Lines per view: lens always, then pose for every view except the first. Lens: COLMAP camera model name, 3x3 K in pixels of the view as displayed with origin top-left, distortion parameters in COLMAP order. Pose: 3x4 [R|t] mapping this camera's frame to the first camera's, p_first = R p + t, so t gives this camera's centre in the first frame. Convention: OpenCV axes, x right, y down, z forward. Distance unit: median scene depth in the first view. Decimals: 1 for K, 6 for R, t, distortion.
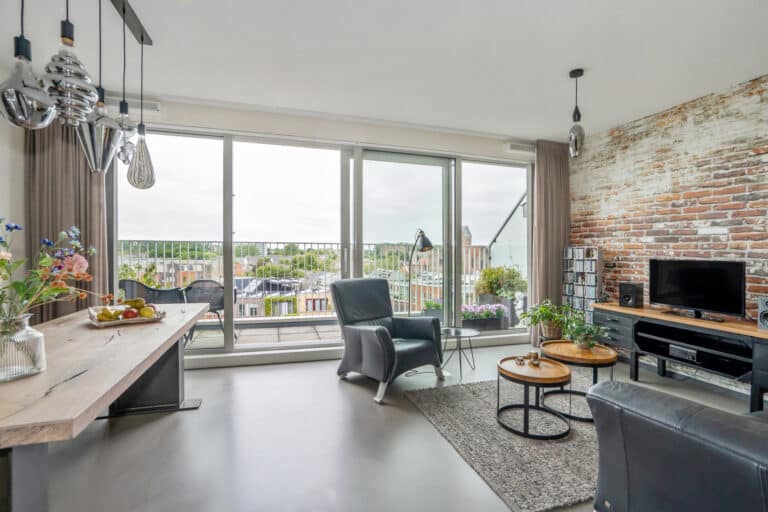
lens RADIAL K [[379.7, 0, 388.8], [0, 379.7, 270.9], [0, 0, 1]] dist [-0.029316, 0.017555]
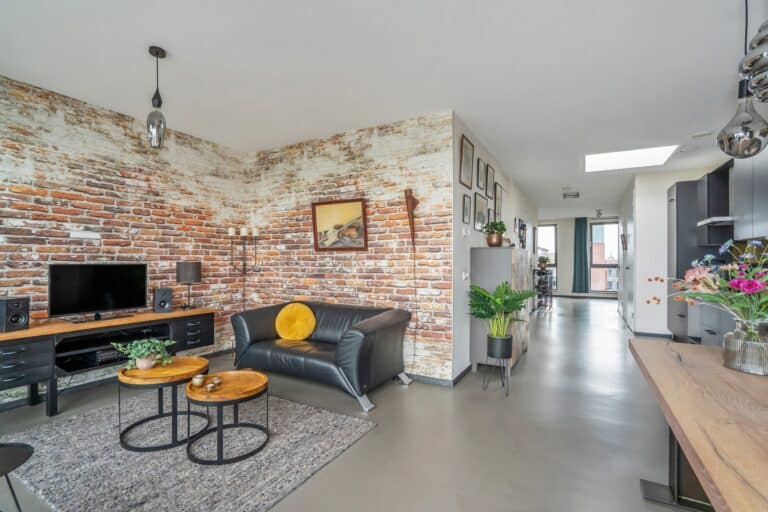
lens RADIAL K [[351.9, 0, 401.5], [0, 351.9, 256.7], [0, 0, 1]] dist [-0.021902, 0.012466]
pose [[-0.698212, -0.008812, 0.715836, -0.394511], [0.025614, 0.998976, 0.037281, -0.056553], [-0.715432, 0.044366, -0.697272, 0.965589]]
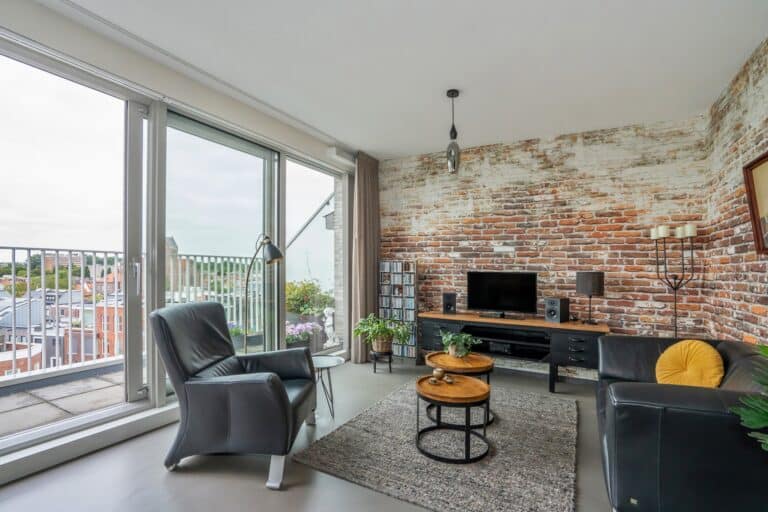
lens RADIAL K [[379.7, 0, 388.8], [0, 379.7, 270.9], [0, 0, 1]] dist [-0.029316, 0.017555]
pose [[0.719023, -0.004390, 0.694973, -0.296553], [0.030573, 0.999212, -0.025318, -0.010643], [-0.694314, 0.039452, 0.718590, 0.317396]]
